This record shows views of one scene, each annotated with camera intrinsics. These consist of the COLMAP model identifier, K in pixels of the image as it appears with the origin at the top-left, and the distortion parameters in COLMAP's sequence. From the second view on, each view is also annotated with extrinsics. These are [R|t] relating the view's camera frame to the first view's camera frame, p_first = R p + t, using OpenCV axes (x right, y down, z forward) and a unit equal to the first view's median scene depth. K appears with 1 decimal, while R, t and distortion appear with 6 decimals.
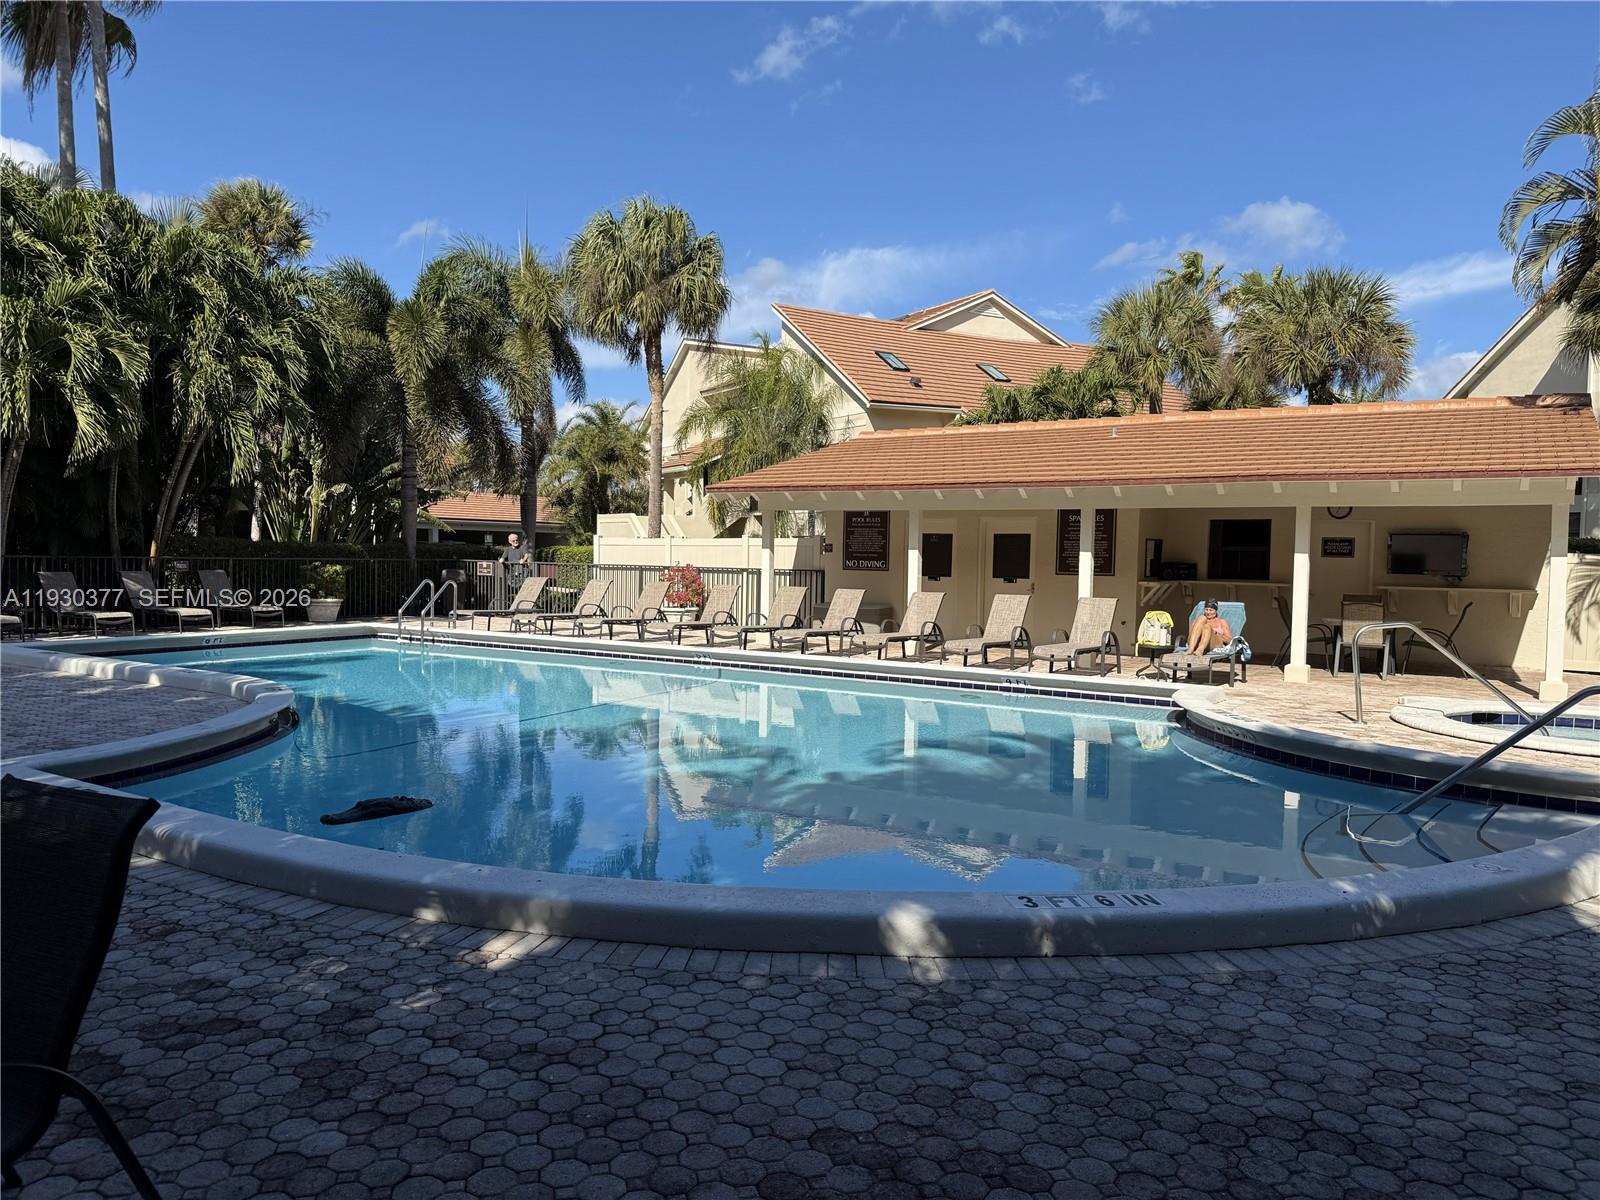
lens RADIAL K [[1112.8, 0, 800.0], [0, 1112.8, 600.0], [0, 0, 1]] dist [-0.000762, -0.000002]
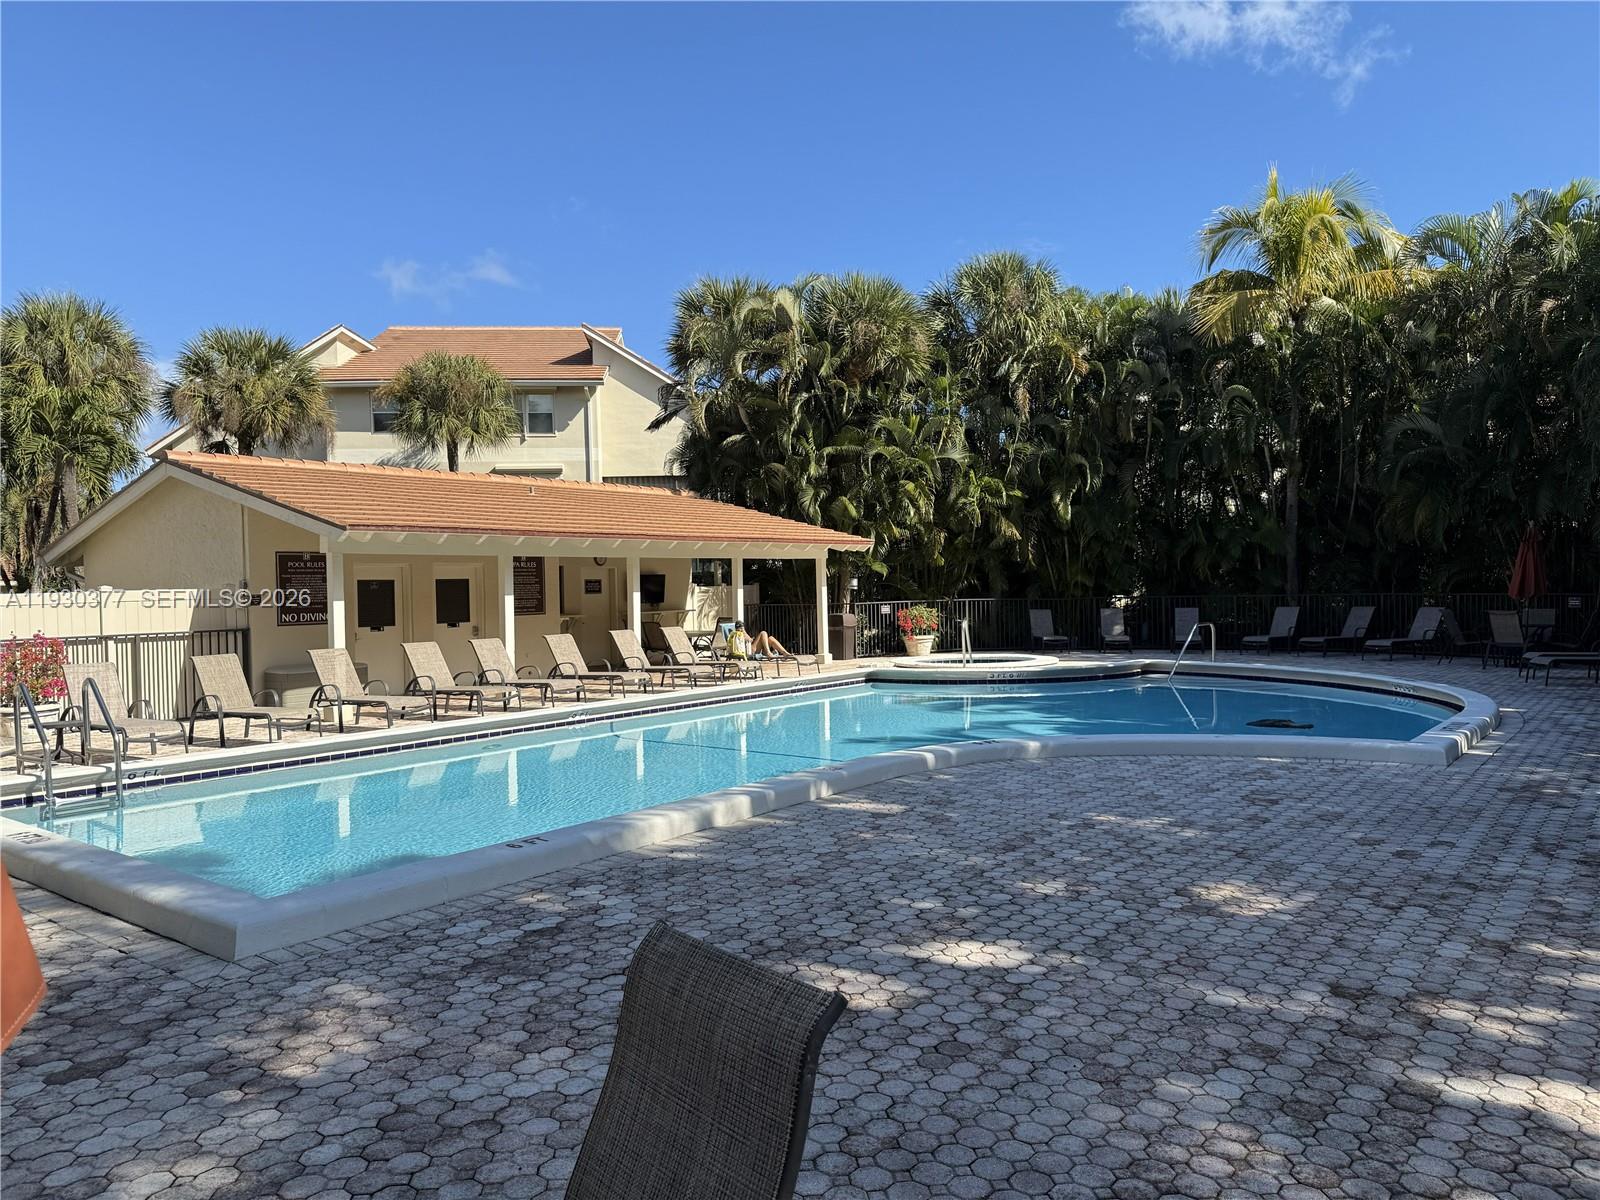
lens RADIAL K [[1112.8, 0, 800.0], [0, 1112.8, 600.0], [0, 0, 1]] dist [-0.000762, -0.000002]
pose [[0.081061, -0.026507, 0.996357, -0.763439], [0.071036, 0.997258, 0.020752, -0.037699], [-0.994175, 0.069095, 0.082722, 0.585705]]
